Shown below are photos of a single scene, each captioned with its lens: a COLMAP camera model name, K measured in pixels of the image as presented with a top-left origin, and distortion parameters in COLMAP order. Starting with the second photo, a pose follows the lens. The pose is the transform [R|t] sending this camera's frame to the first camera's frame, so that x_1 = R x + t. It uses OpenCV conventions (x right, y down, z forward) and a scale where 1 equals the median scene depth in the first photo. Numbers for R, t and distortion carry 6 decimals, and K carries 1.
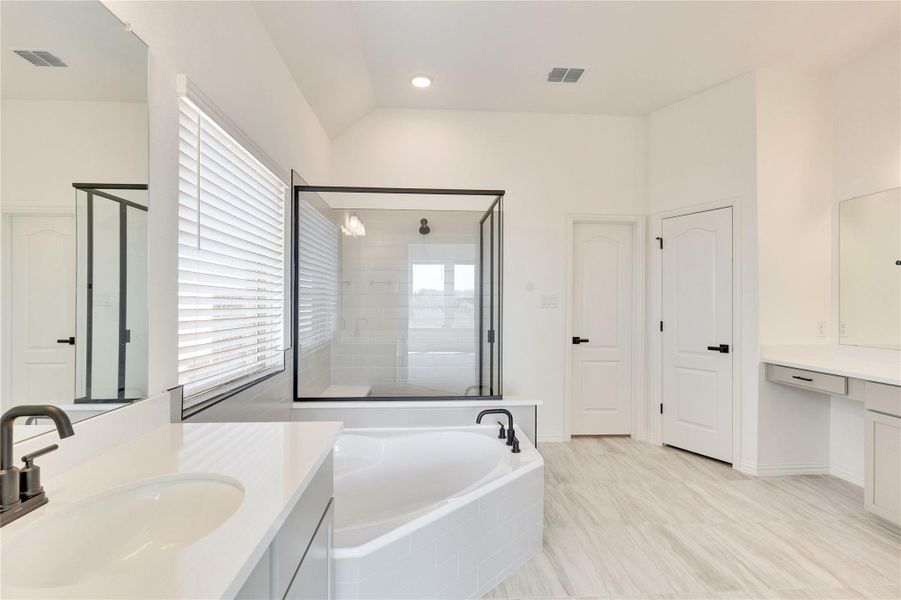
lens RADIAL K [[443.8, 0, 450.5], [0, 443.8, 300.0], [0, 0, 1]] dist [-0.000480, -0.000079]
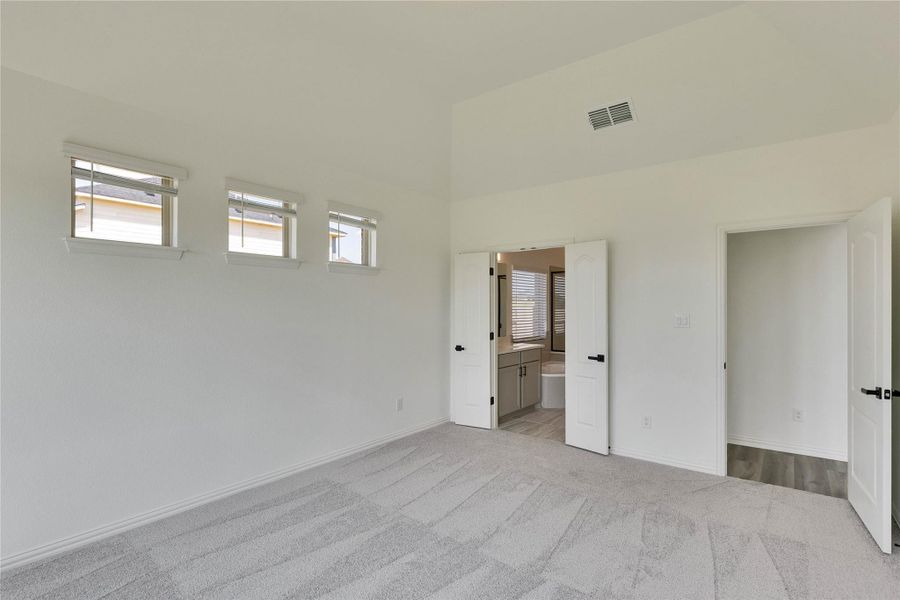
lens RADIAL K [[443.3, 0, 450.0], [0, 443.3, 300.0], [0, 0, 1]] dist [-0.000480, -0.000079]
pose [[0.745830, -0.011094, -0.666044, 1.013315], [0.010116, 0.999935, -0.005328, -0.077540], [0.666060, -0.002764, 0.745893, -1.470377]]
